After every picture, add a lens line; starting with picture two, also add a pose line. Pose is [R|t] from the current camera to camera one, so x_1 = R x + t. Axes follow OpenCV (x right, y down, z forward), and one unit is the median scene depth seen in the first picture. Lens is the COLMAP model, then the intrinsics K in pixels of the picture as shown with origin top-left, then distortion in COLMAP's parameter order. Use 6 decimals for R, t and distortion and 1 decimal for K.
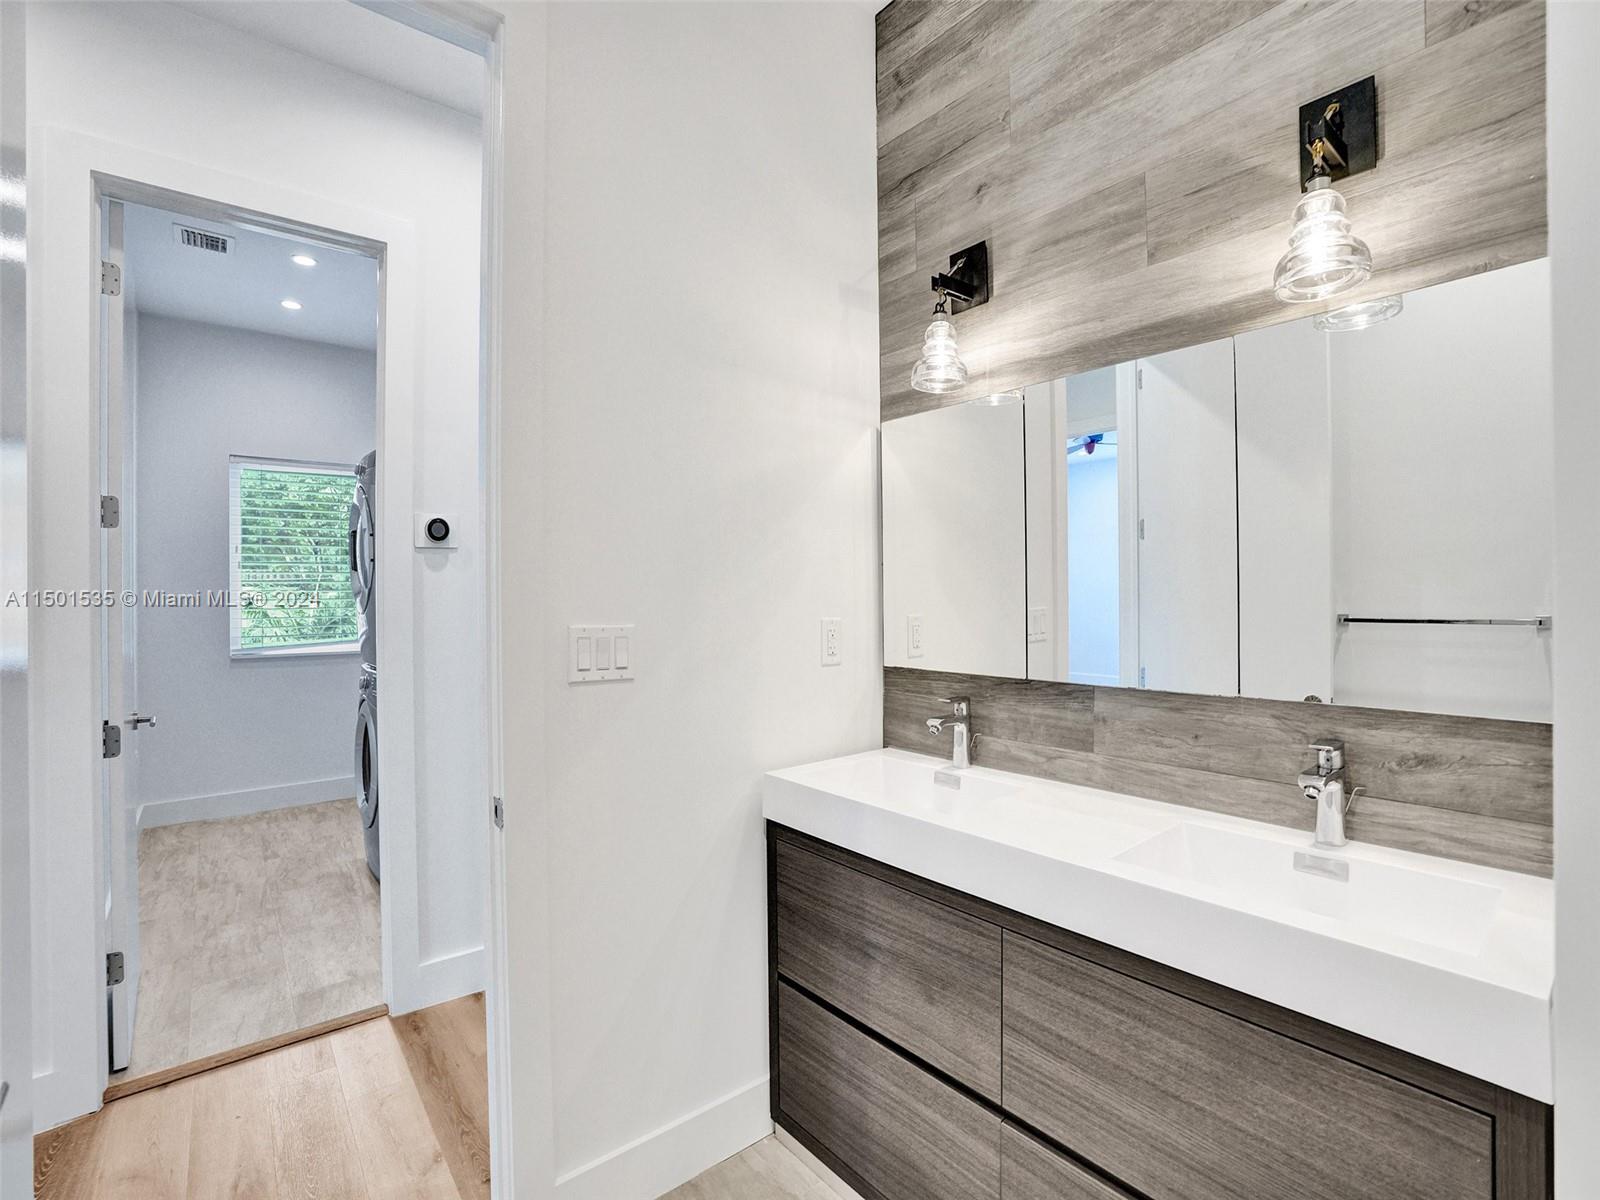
lens RADIAL K [[734.9, 0, 812.9], [0, 734.9, 595.0], [0, 0, 1]] dist [-0.067420, 0.023130]
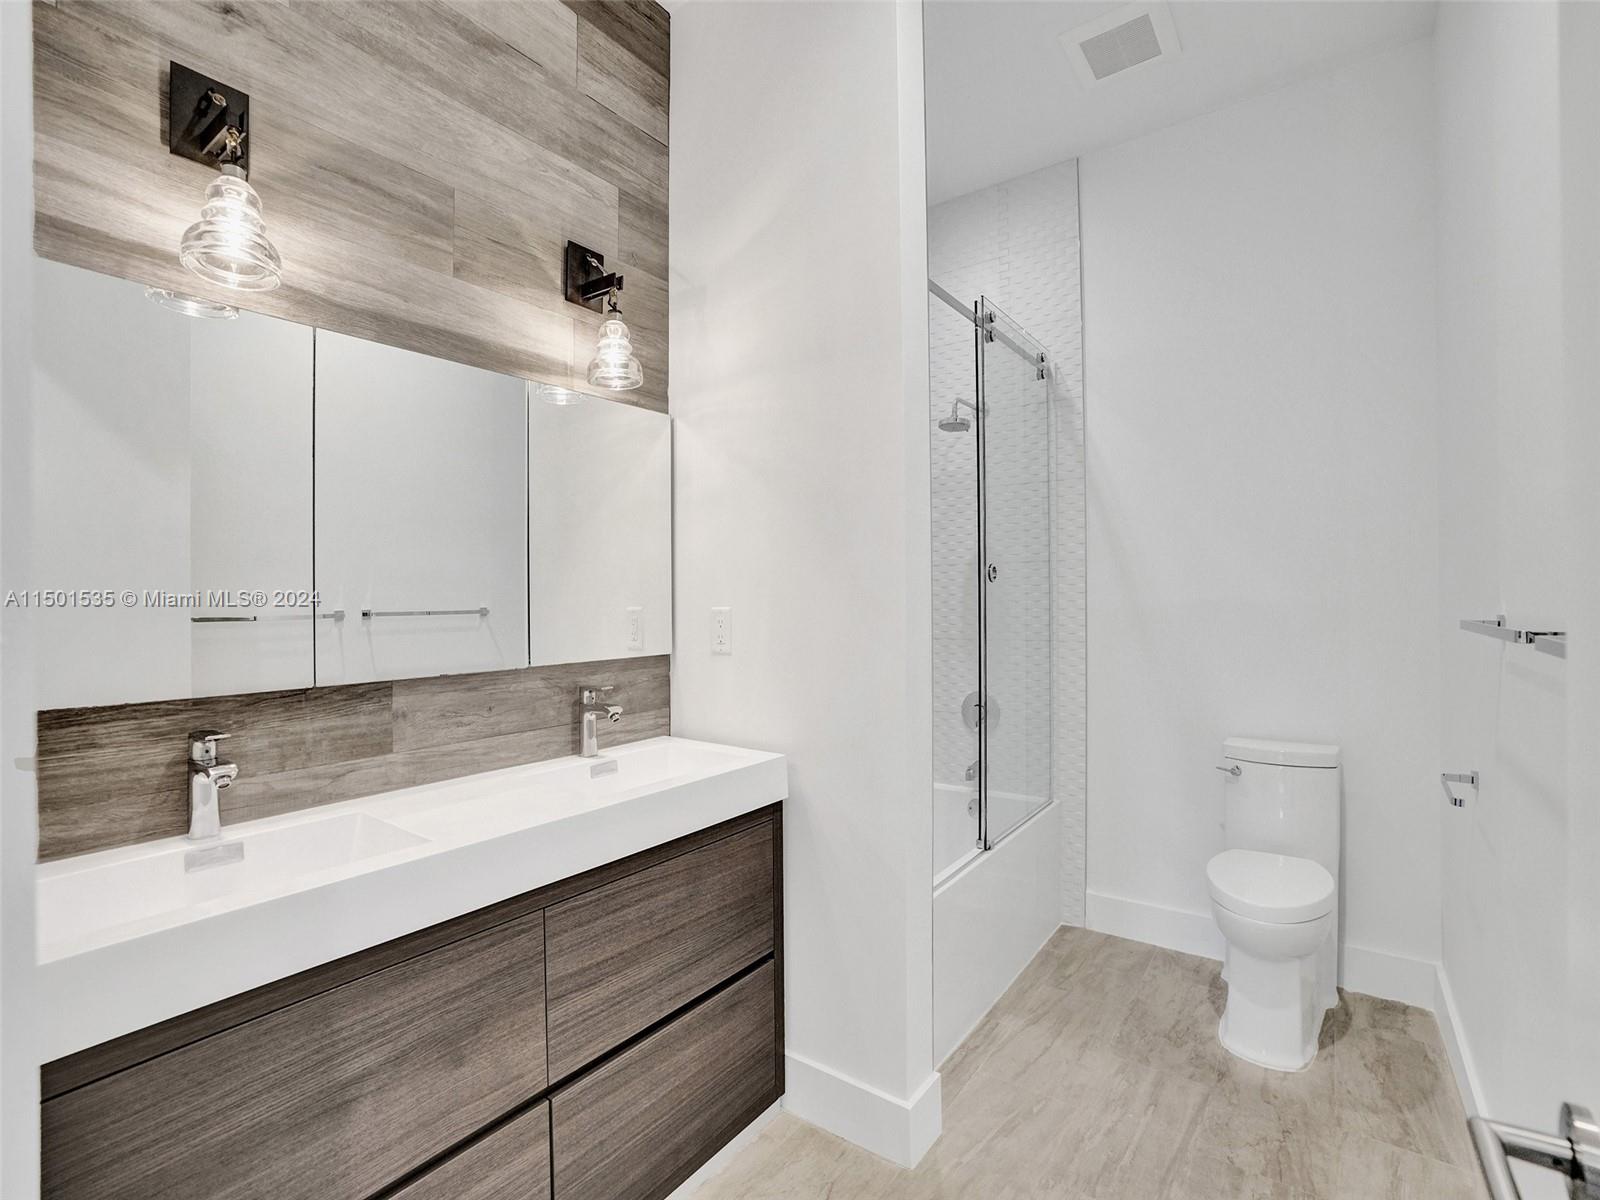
lens RADIAL K [[734.9, 0, 812.9], [0, 734.9, 595.0], [0, 0, 1]] dist [-0.067420, 0.023130]
pose [[-0.237222, 0.011690, 0.971385, -0.680601], [0.008954, 0.999911, -0.009846, 0.028868], [-0.971414, 0.006362, -0.237306, 0.728917]]
